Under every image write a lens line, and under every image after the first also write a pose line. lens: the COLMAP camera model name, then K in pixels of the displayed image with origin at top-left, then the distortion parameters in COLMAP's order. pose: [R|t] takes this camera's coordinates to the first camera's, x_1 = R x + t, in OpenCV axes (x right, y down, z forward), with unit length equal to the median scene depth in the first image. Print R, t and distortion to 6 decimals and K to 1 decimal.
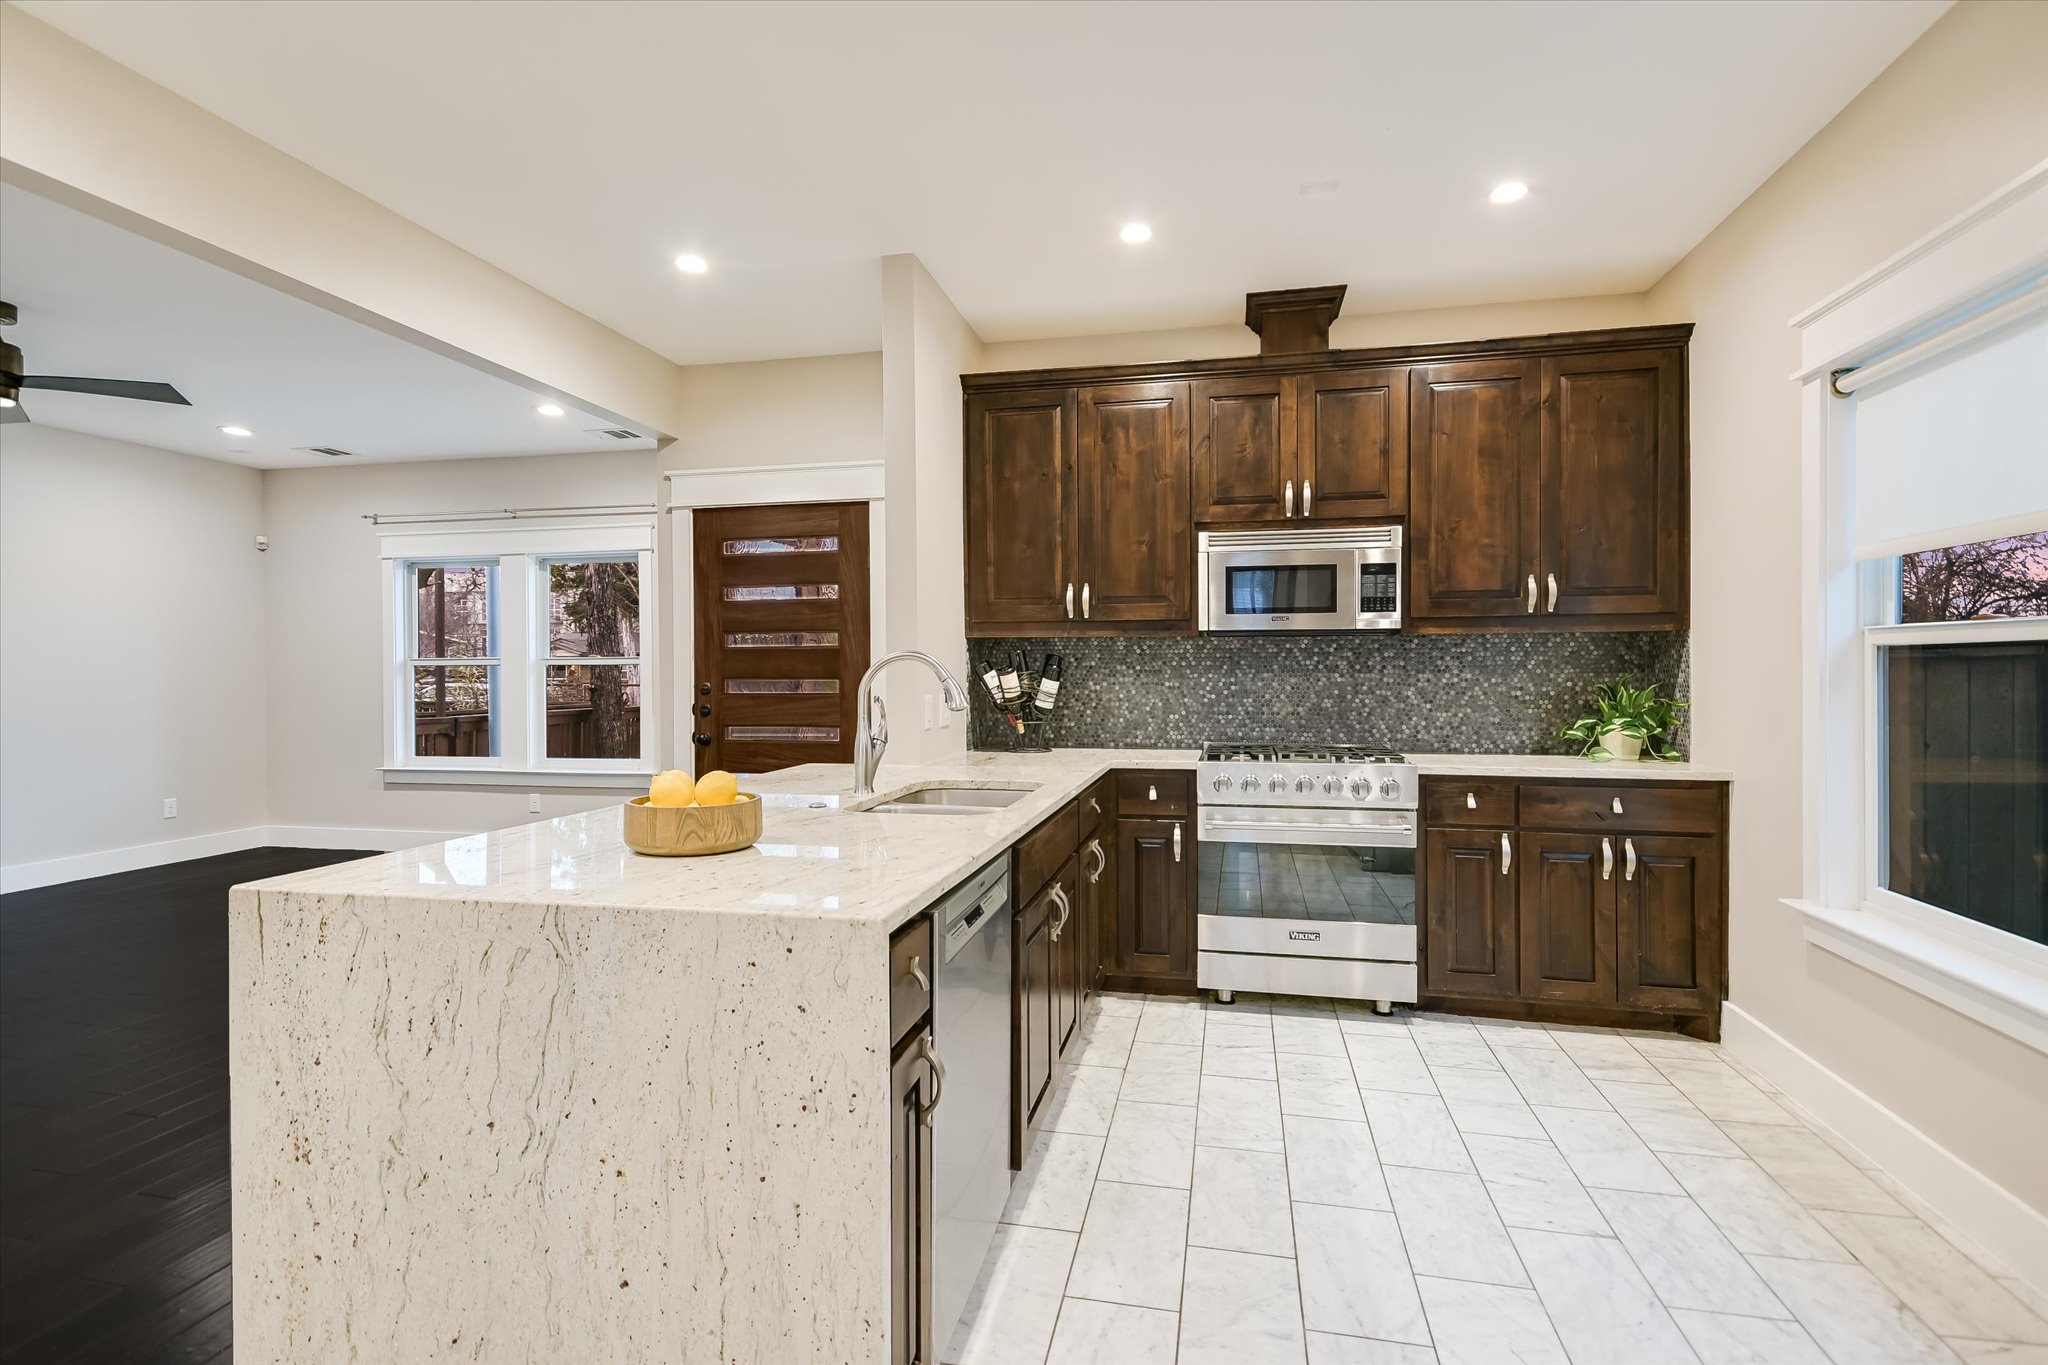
lens RADIAL K [[1001.7, 0, 1020.3], [0, 1001.7, 681.3], [0, 0, 1]] dist [0.002451, 0.000221]
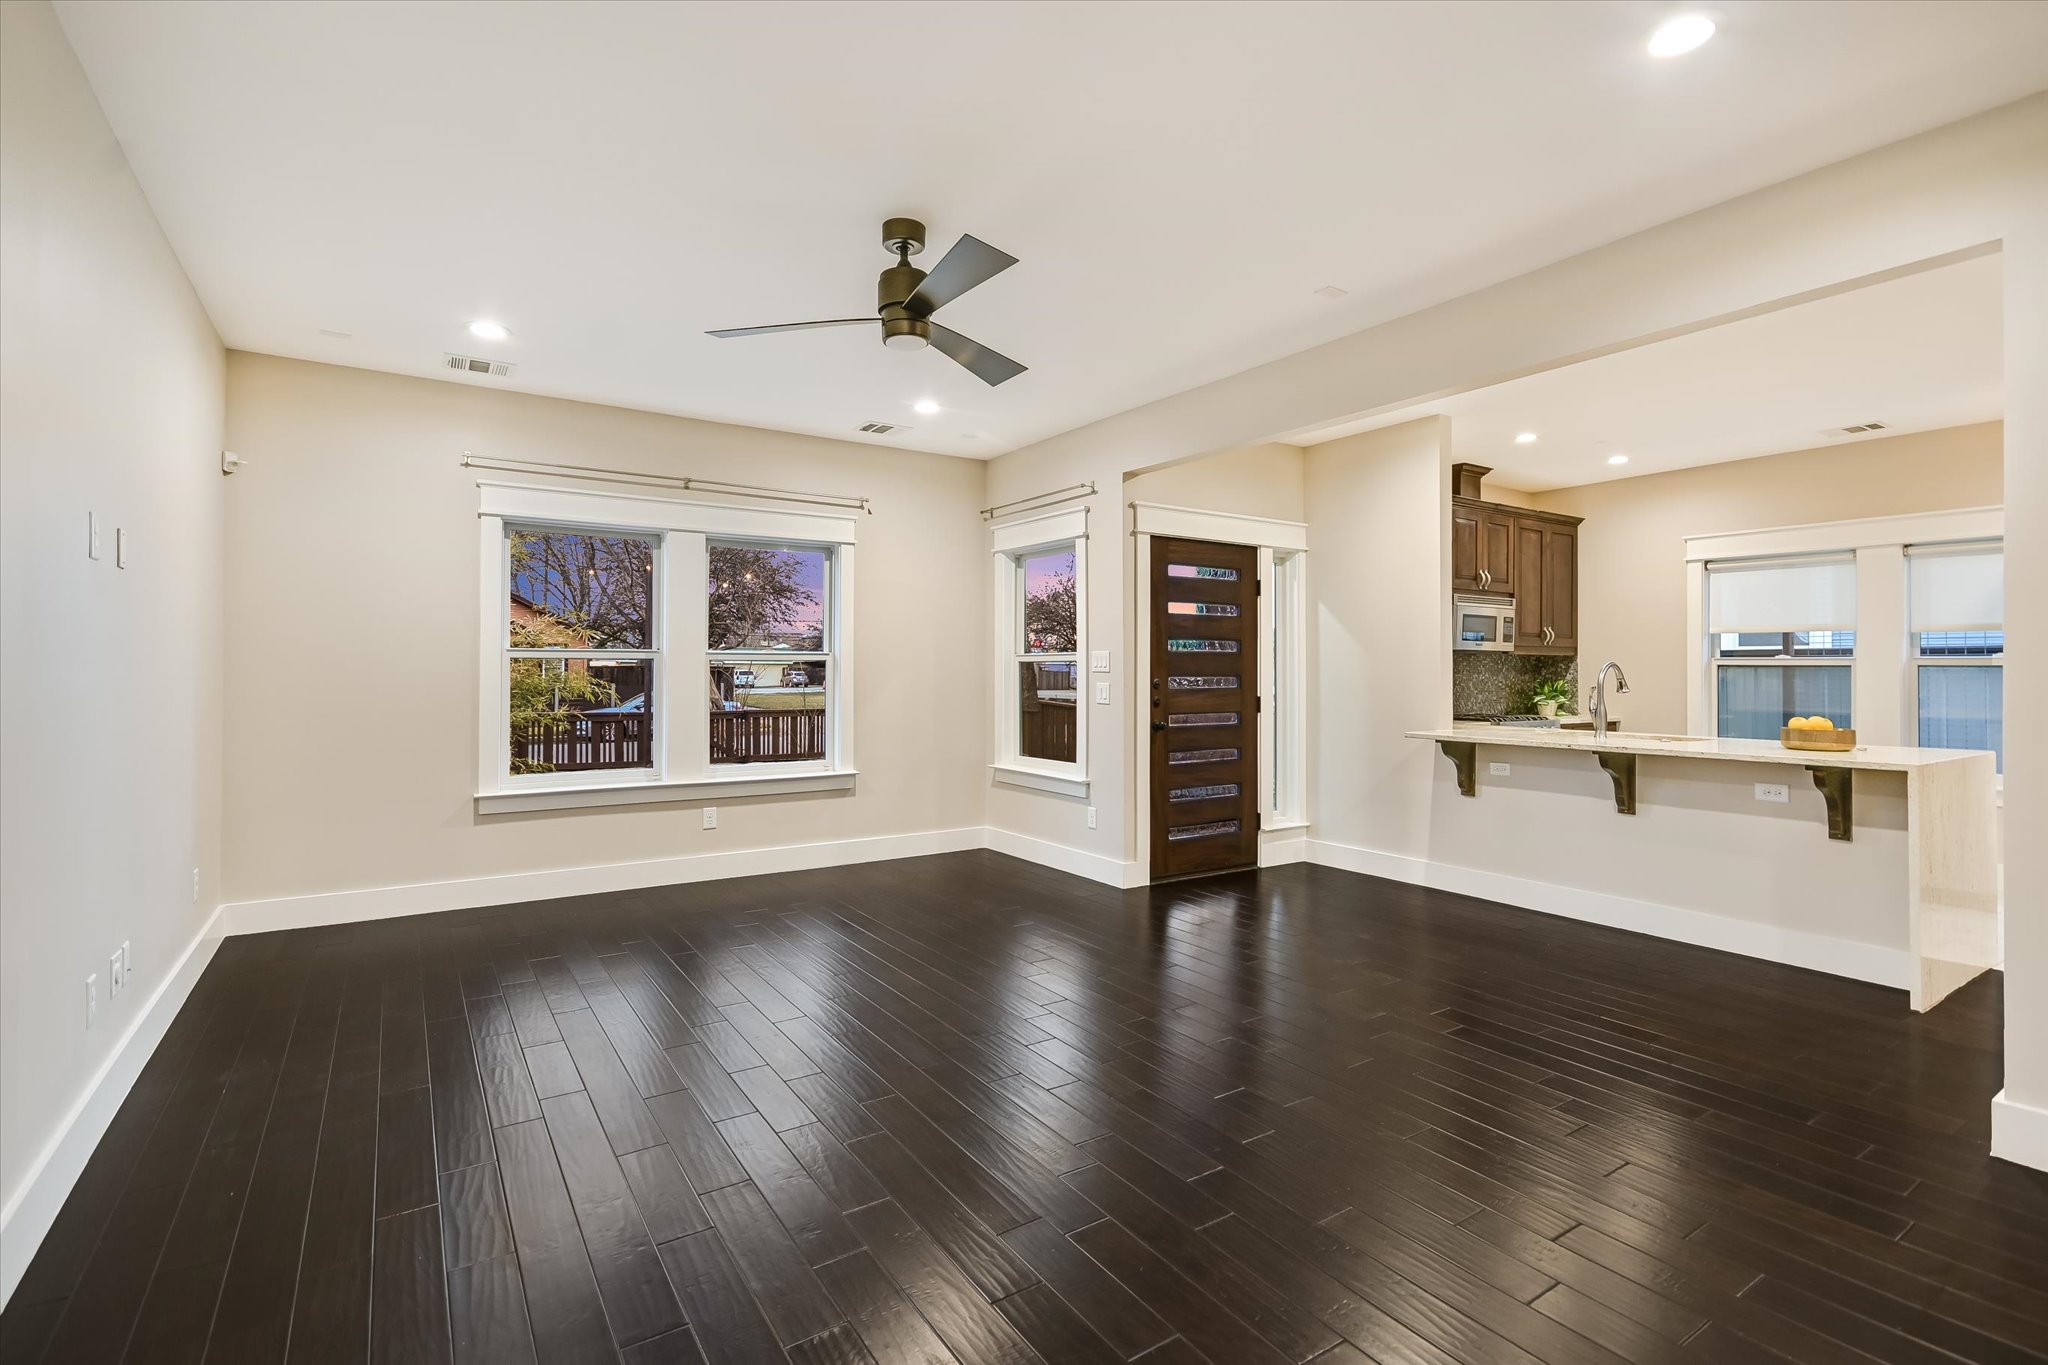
lens RADIAL K [[934.6, 0, 1022.1], [0, 934.6, 666.1], [0, 0, 1]] dist [-0.014252, -0.000023]
pose [[0.695821, 0.008866, 0.718161, -1.267499], [-0.000747, 0.999932, -0.011621, -0.001897], [-0.718215, 0.007550, 0.695780, 0.343278]]
